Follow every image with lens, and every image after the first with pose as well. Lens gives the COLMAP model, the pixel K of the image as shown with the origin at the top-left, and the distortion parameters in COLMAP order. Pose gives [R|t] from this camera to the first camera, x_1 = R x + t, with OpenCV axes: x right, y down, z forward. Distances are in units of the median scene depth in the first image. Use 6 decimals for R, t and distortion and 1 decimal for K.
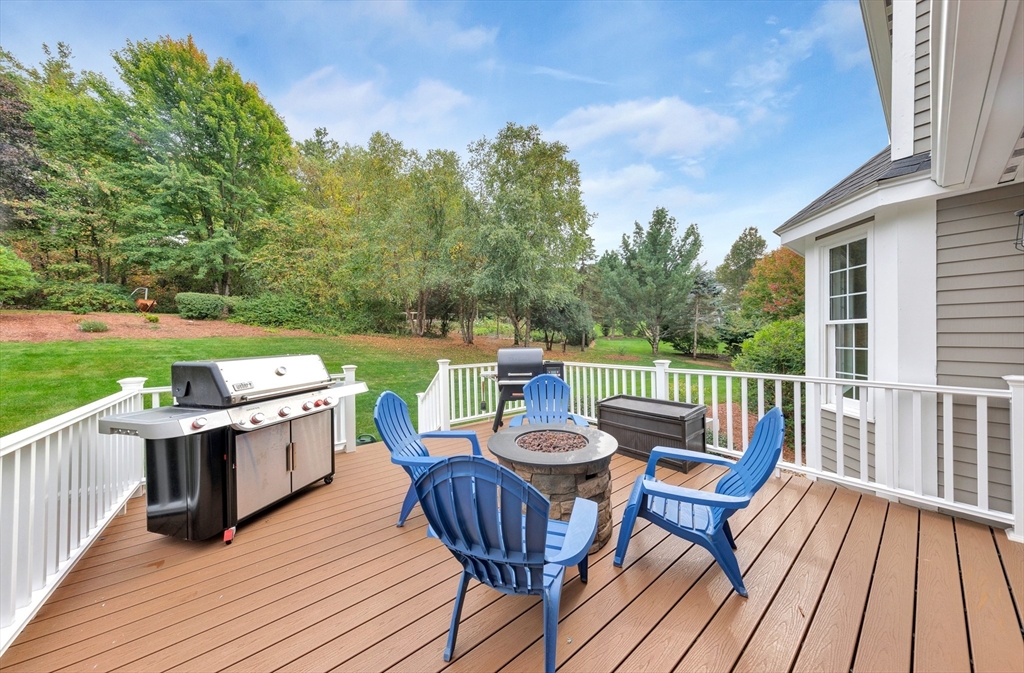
lens RADIAL K [[326.2, 0, 513.1], [0, 326.2, 335.4], [0, 0, 1]] dist [-0.000108, -0.000015]
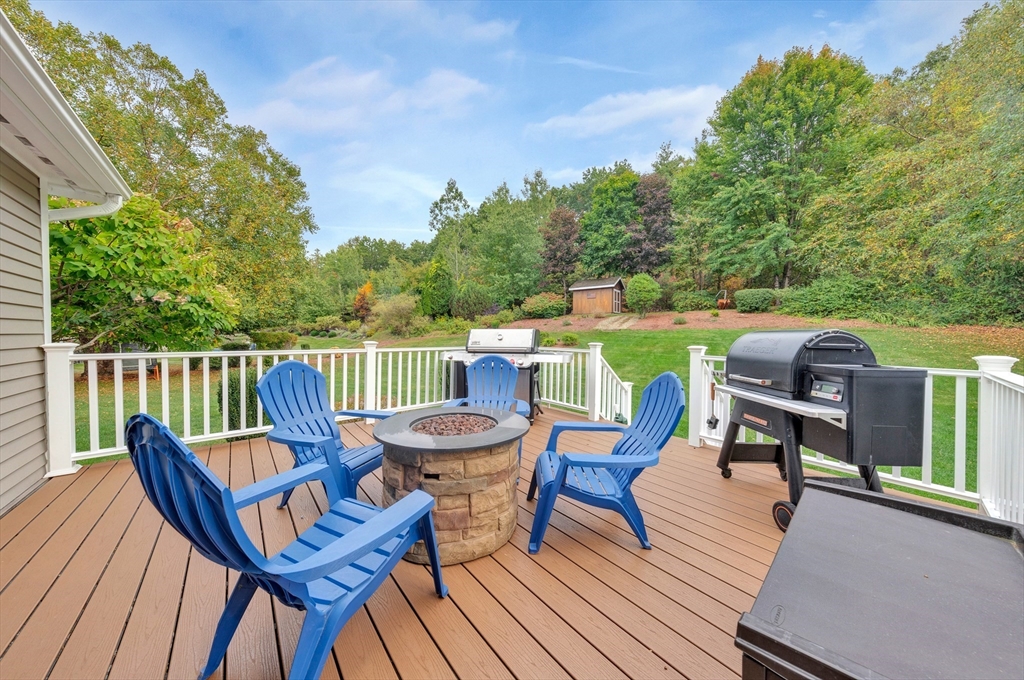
lens RADIAL K [[326.2, 0, 512.0], [0, 326.2, 337.7], [0, 0, 1]] dist [-0.000108, -0.000015]
pose [[0.044594, 0.027791, -0.998619, 0.117152], [-0.000424, 0.999613, 0.027800, 0.006135], [0.999005, -0.000816, 0.044589, 0.123166]]
